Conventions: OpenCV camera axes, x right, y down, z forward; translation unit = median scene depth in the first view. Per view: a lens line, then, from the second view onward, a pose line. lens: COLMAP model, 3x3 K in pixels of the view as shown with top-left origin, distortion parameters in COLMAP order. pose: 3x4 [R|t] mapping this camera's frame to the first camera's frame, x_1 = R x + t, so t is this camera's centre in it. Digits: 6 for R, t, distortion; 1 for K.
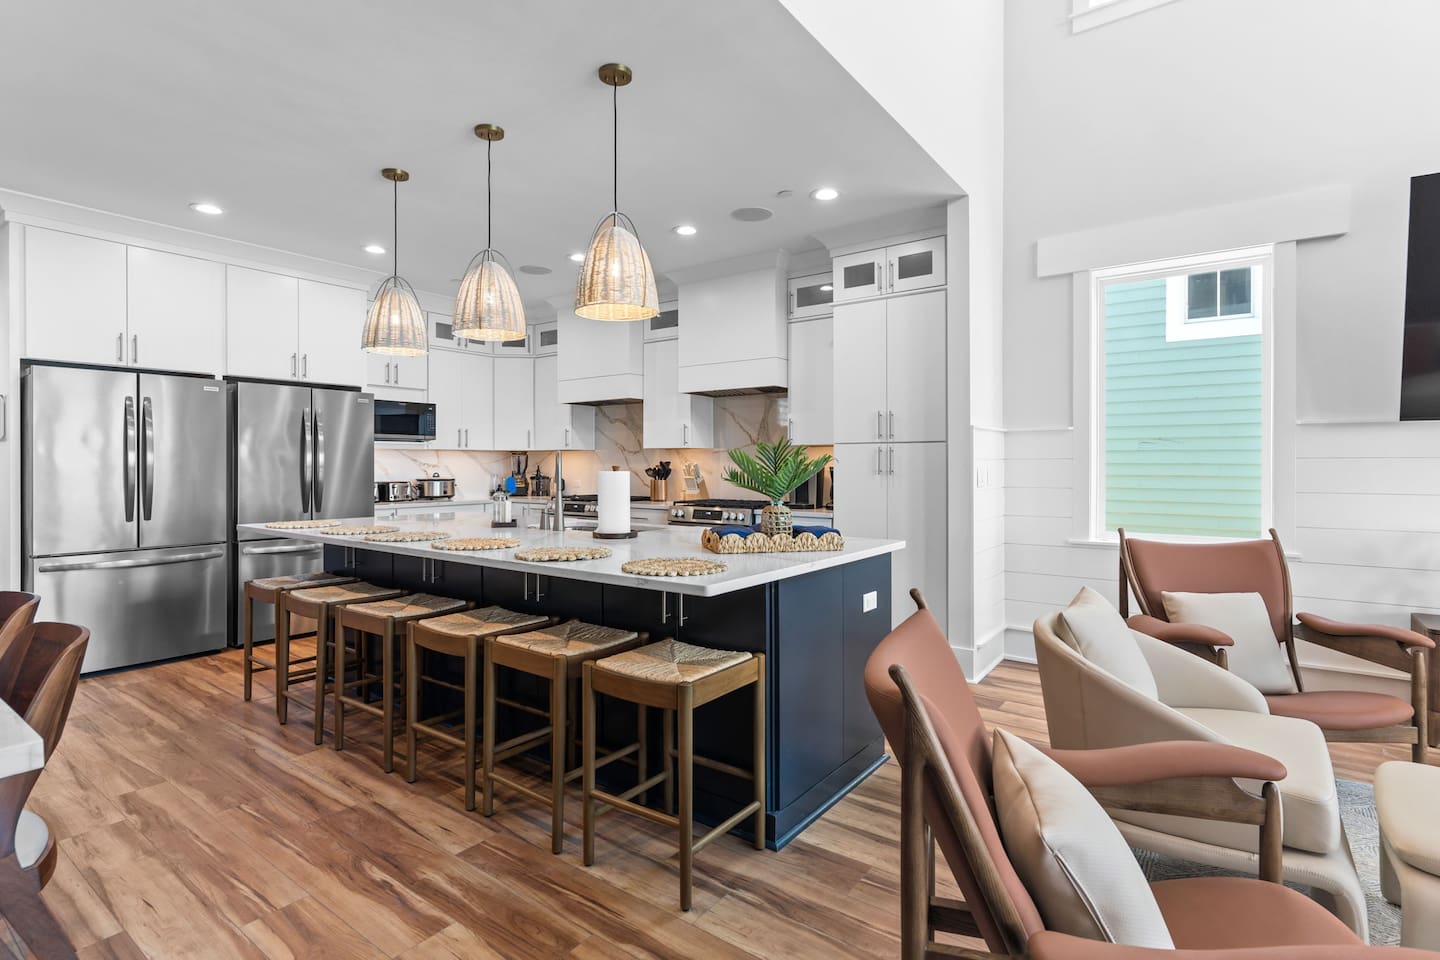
lens RADIAL K [[709.1, 0, 722.0], [0, 709.1, 470.7], [0, 0, 1]] dist [-0.000034, 0.000322]
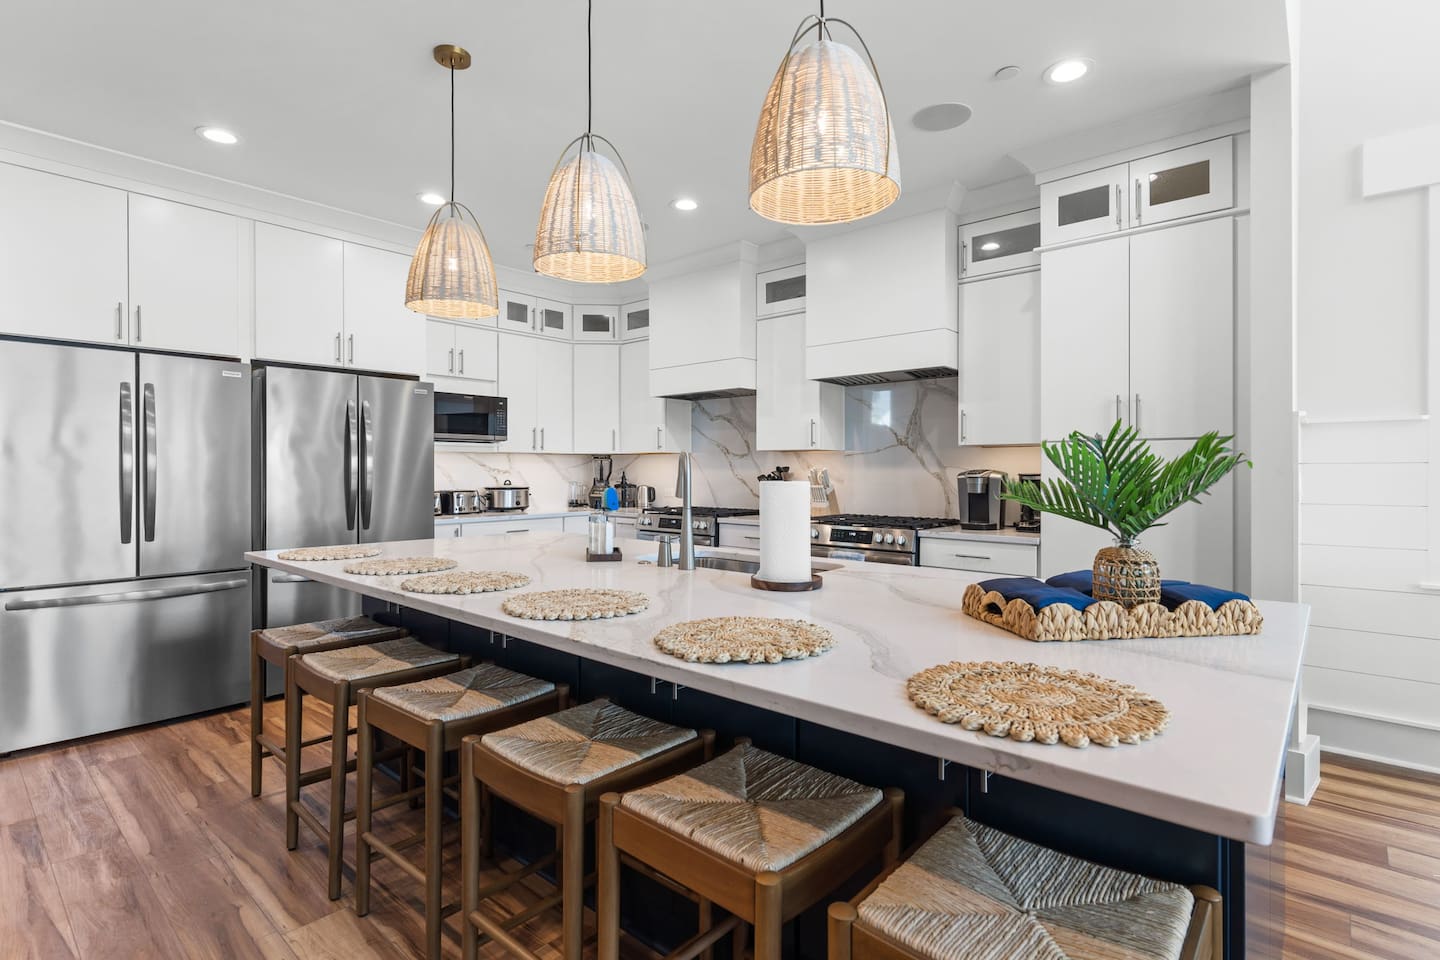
lens RADIAL K [[693.3, 0, 720.0], [0, 693.3, 480.0], [0, 0, 1]] dist [0.000405, -0.000355]
pose [[0.996458, 0.001990, -0.084064, -0.102545], [-0.001547, 0.999985, 0.005343, -0.002364], [0.084073, -0.005194, 0.996446, 0.249251]]
